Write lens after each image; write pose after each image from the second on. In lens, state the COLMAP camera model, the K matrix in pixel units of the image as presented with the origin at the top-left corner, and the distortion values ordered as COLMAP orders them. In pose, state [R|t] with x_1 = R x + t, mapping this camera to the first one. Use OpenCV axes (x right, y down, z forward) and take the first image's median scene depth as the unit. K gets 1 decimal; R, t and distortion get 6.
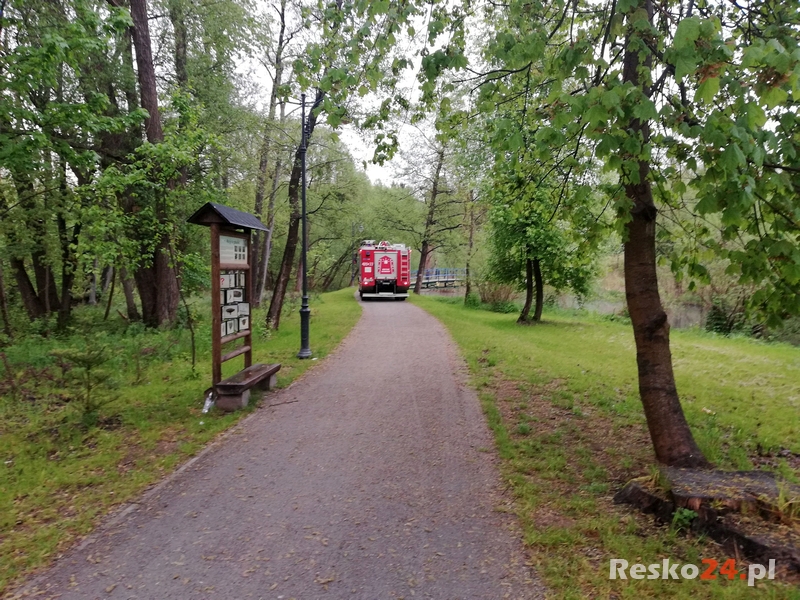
lens RADIAL K [[629.5, 0, 399.7], [0, 629.5, 298.3], [0, 0, 1]] dist [0.001935, 0.000156]
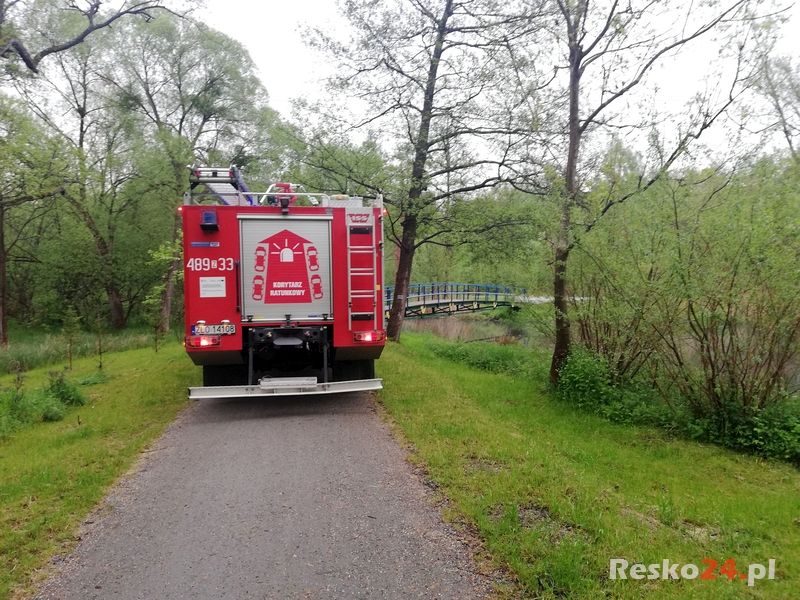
lens RADIAL K [[629.5, 0, 400.3], [0, 629.5, 300.8], [0, 0, 1]] dist [0.001935, 0.000156]
pose [[0.997822, -0.020857, 0.062578, 0.007190], [0.022221, 0.999529, -0.021168, -0.033023], [-0.062107, 0.022512, 0.997816, 0.746081]]
